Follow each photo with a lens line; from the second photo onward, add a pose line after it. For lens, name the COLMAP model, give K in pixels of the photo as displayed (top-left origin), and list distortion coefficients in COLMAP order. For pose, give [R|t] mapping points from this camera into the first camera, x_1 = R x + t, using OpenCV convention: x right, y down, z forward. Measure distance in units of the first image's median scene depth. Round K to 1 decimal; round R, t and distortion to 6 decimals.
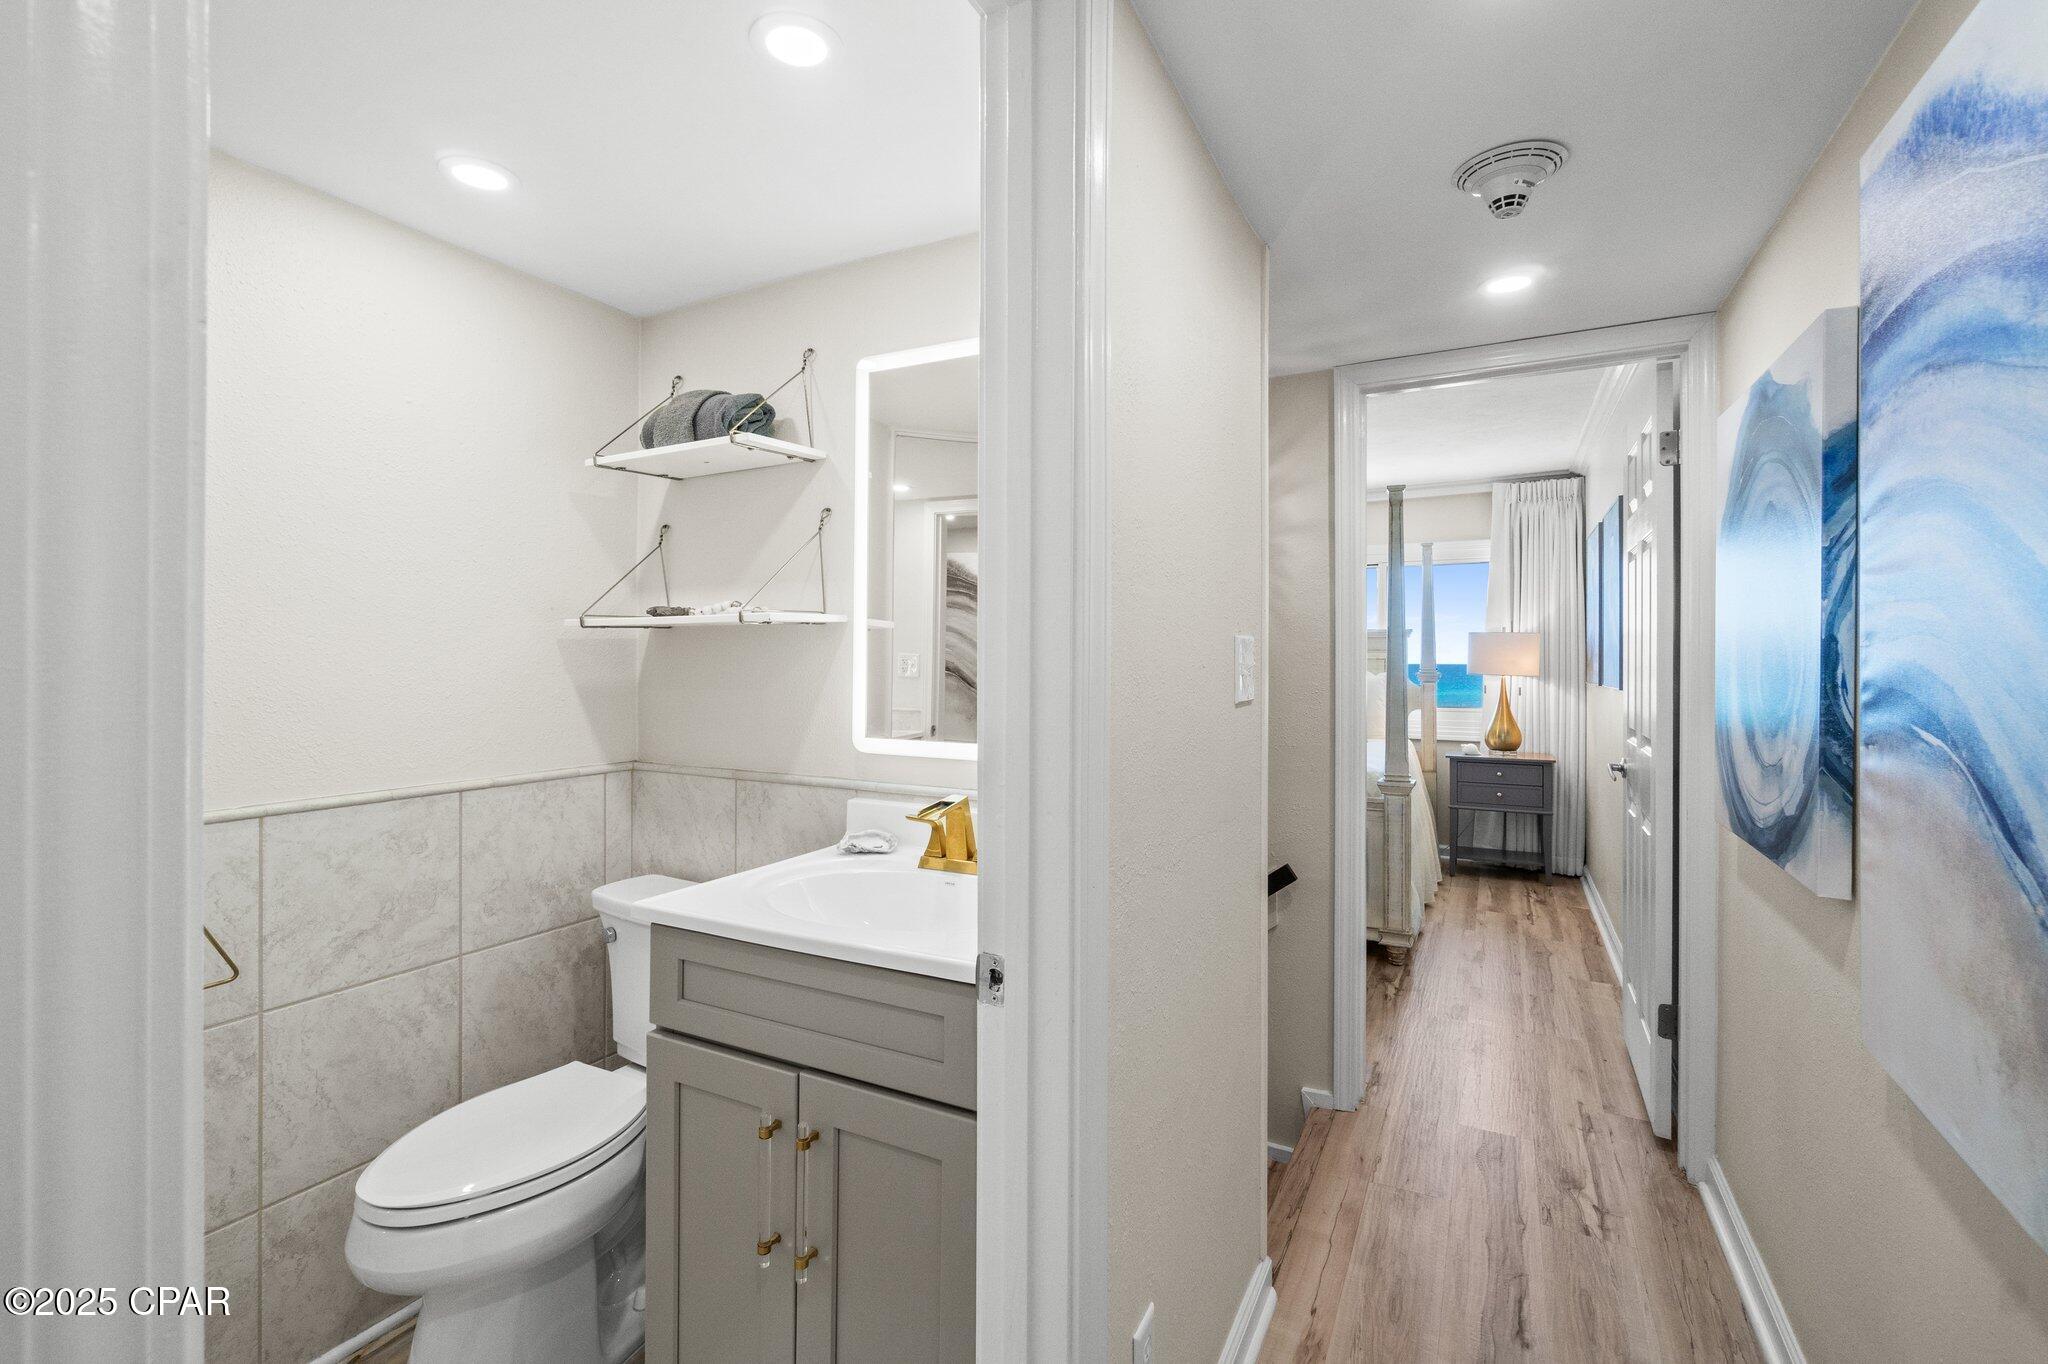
lens RADIAL K [[905.1, 0, 1021.1], [0, 905.1, 655.6], [0, 0, 1]] dist [-0.003883, 0.000260]
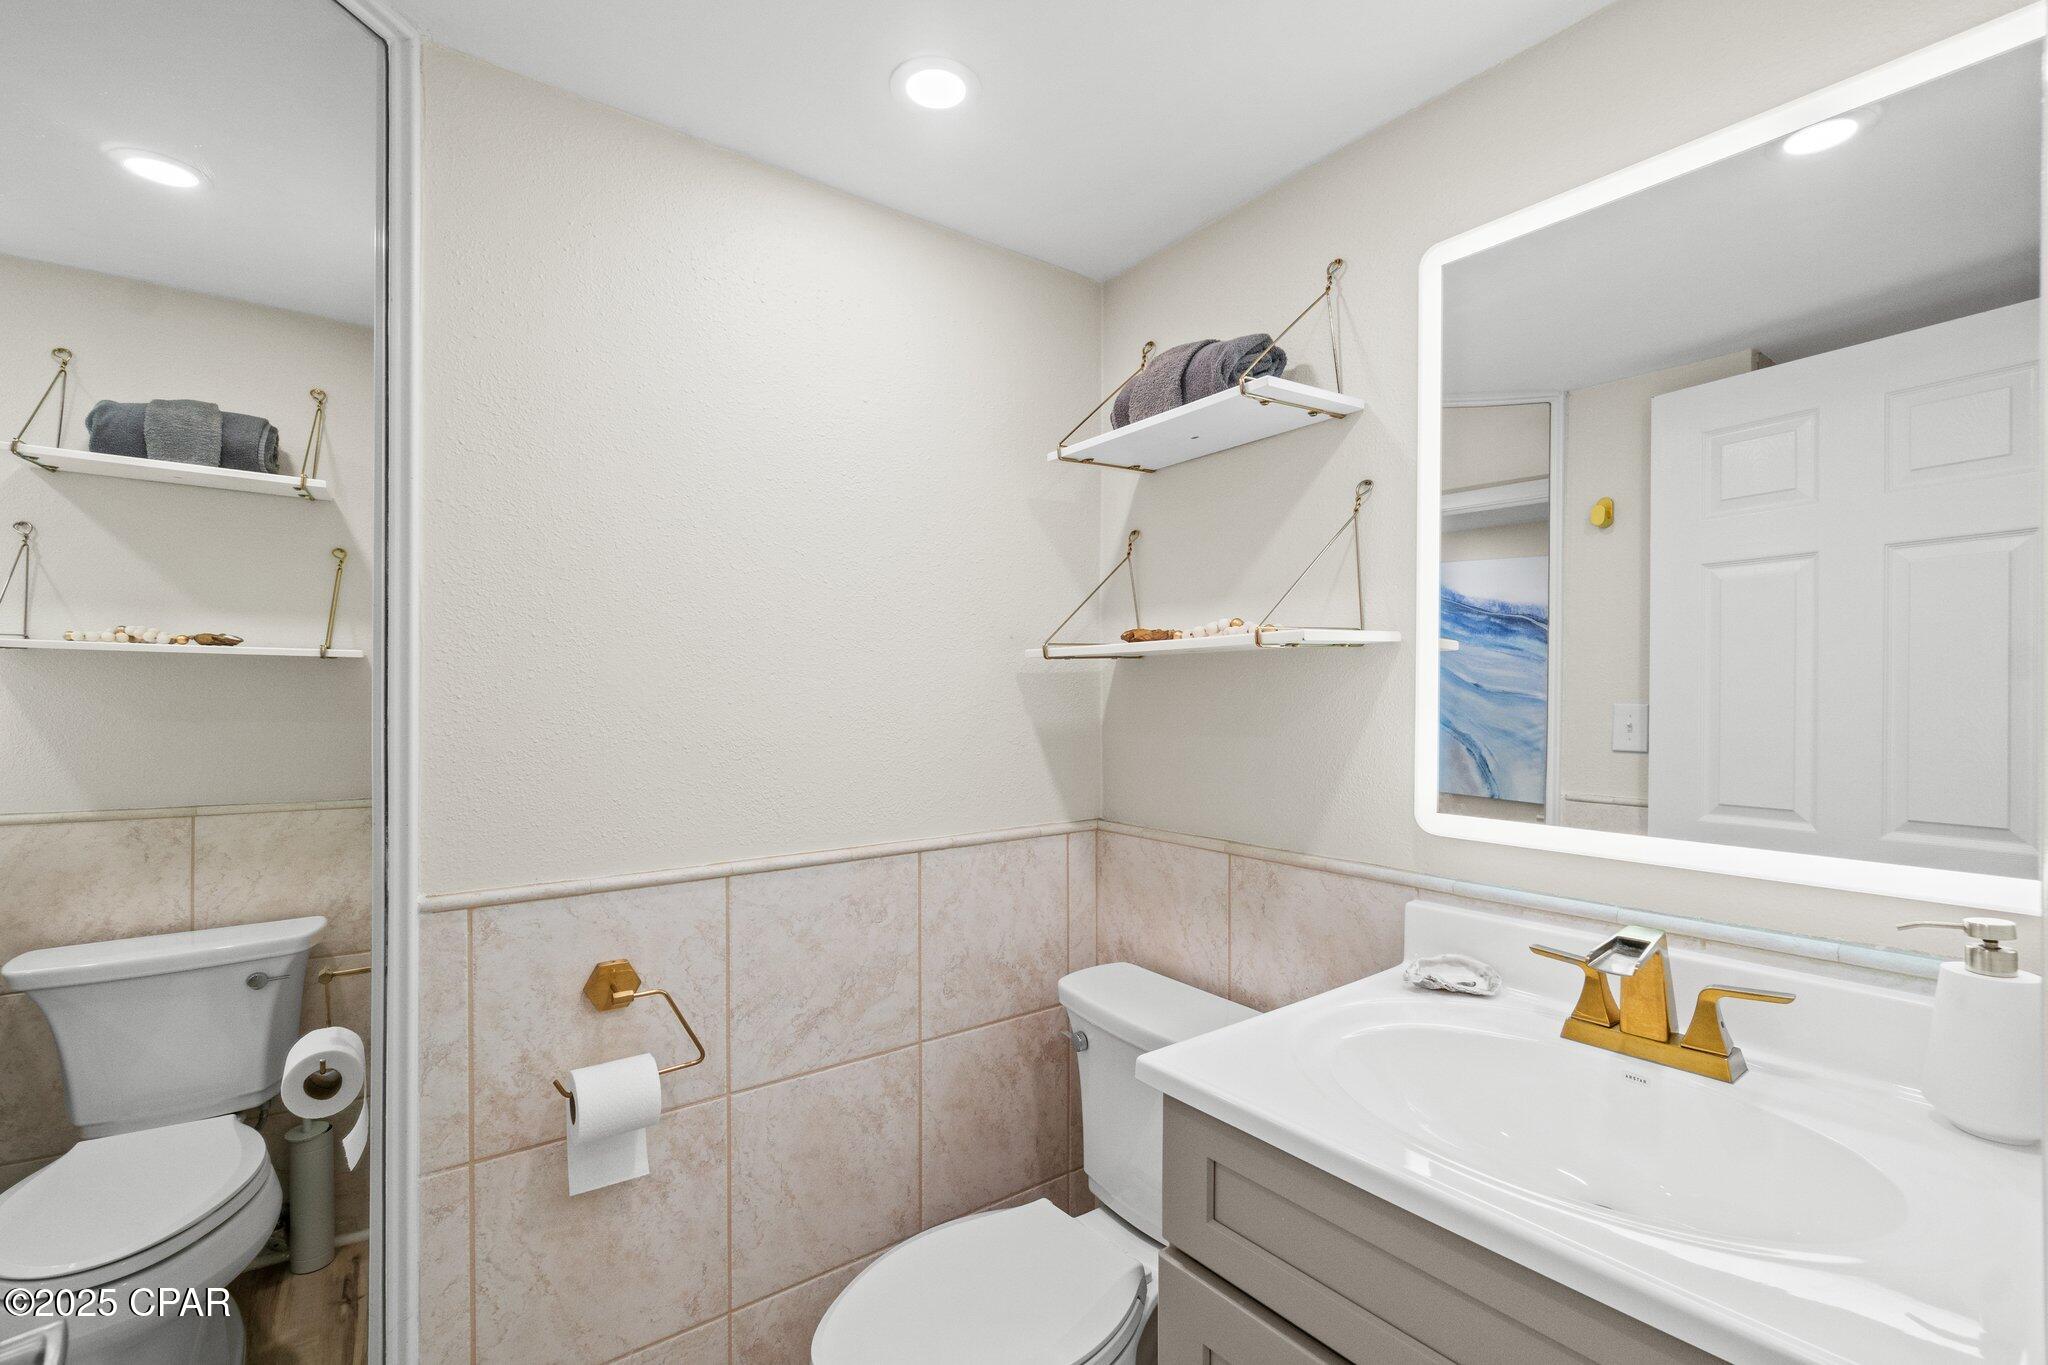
lens RADIAL K [[888.4, 0, 1022.1], [0, 888.4, 686.4], [0, 0, 1]] dist [-0.001502, 0.000303]
pose [[0.905698, -0.007452, -0.423859, -0.170195], [0.006155, 0.999971, -0.004429, -0.002296], [0.423880, 0.001403, 0.905717, 0.272278]]
